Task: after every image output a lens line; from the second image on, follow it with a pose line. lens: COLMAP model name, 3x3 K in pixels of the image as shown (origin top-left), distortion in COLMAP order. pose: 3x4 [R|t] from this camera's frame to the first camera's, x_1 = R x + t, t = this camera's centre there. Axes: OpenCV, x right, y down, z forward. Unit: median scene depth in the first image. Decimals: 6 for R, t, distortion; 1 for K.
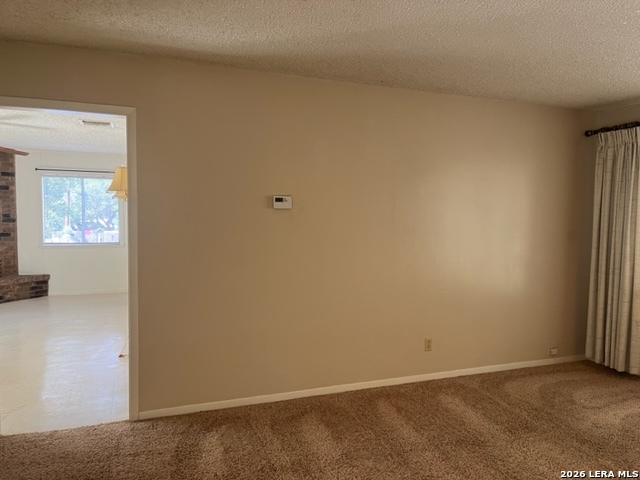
lens RADIAL K [[485.6, 0, 318.2], [0, 485.6, 243.0], [0, 0, 1]] dist [0.062262, -0.087202]
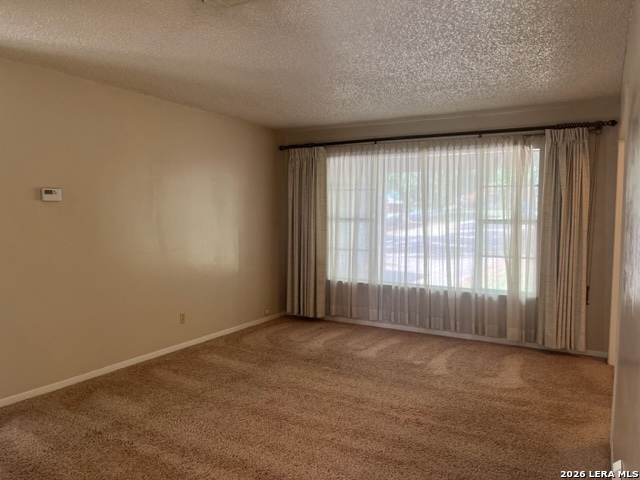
lens RADIAL K [[485.6, 0, 324.3], [0, 485.6, 238.3], [0, 0, 1]] dist [0.062262, -0.087202]
pose [[0.777181, -0.038655, 0.628089, -0.252653], [0.037659, 0.999180, 0.014896, 0.012430], [-0.628149, 0.012077, 0.777999, -0.138291]]
